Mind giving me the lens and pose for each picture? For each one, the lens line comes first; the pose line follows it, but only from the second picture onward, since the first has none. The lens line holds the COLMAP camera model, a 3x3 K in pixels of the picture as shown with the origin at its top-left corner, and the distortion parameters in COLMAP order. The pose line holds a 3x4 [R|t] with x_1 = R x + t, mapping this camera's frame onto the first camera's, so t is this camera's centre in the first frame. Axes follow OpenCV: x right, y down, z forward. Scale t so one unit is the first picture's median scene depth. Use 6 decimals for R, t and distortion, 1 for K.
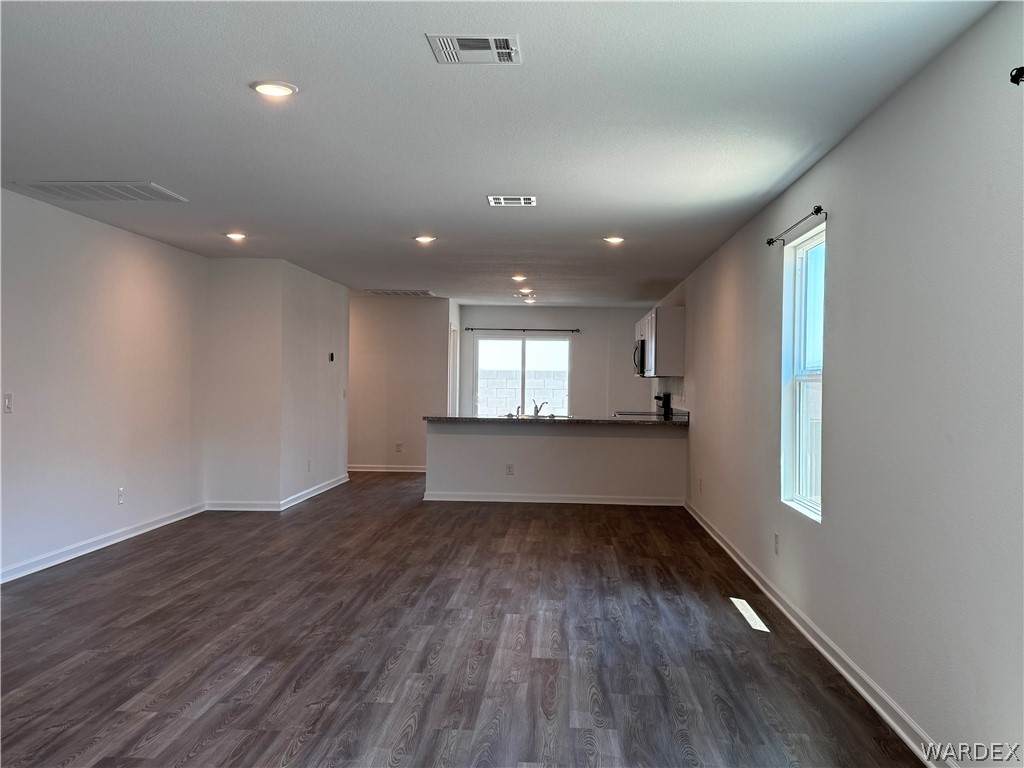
lens RADIAL K [[978.0, 0, 512.0], [0, 978.0, 384.0], [0, 0, 1]] dist [0.141708, -0.322942]
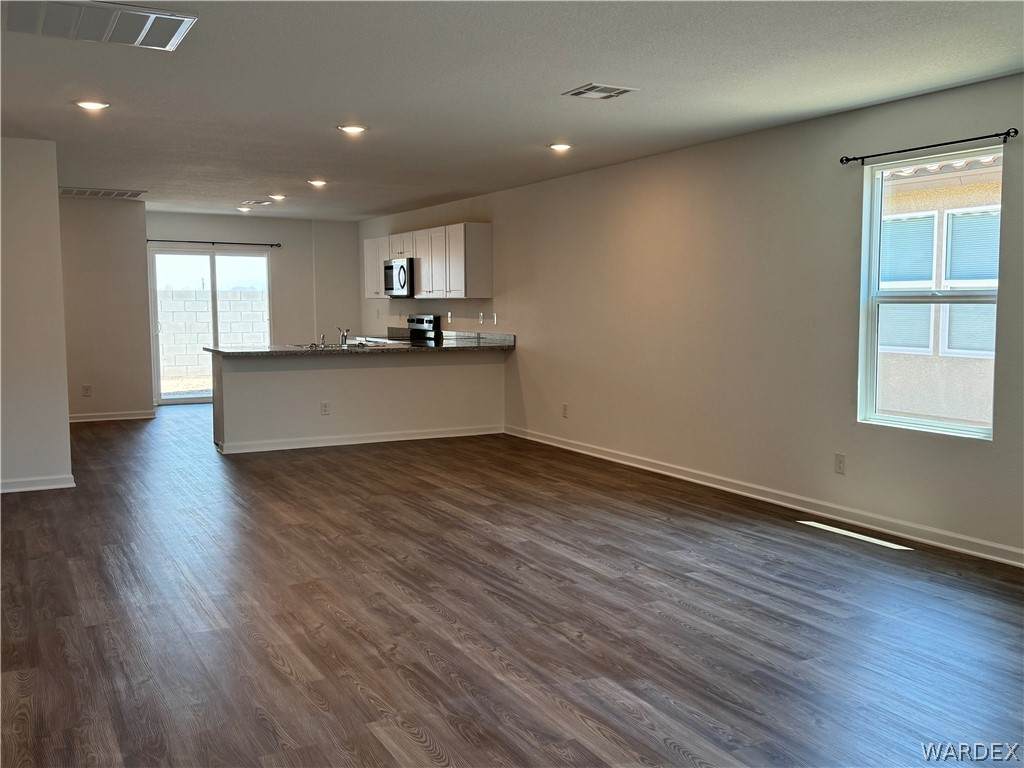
lens RADIAL K [[978.0, 0, 512.0], [0, 978.0, 384.0], [0, 0, 1]] dist [0.141708, -0.322942]
pose [[0.856619, -0.057796, 0.512701, -0.562276], [0.014274, 0.995981, 0.088425, -0.015336], [-0.515751, -0.068428, 0.854001, 0.327029]]
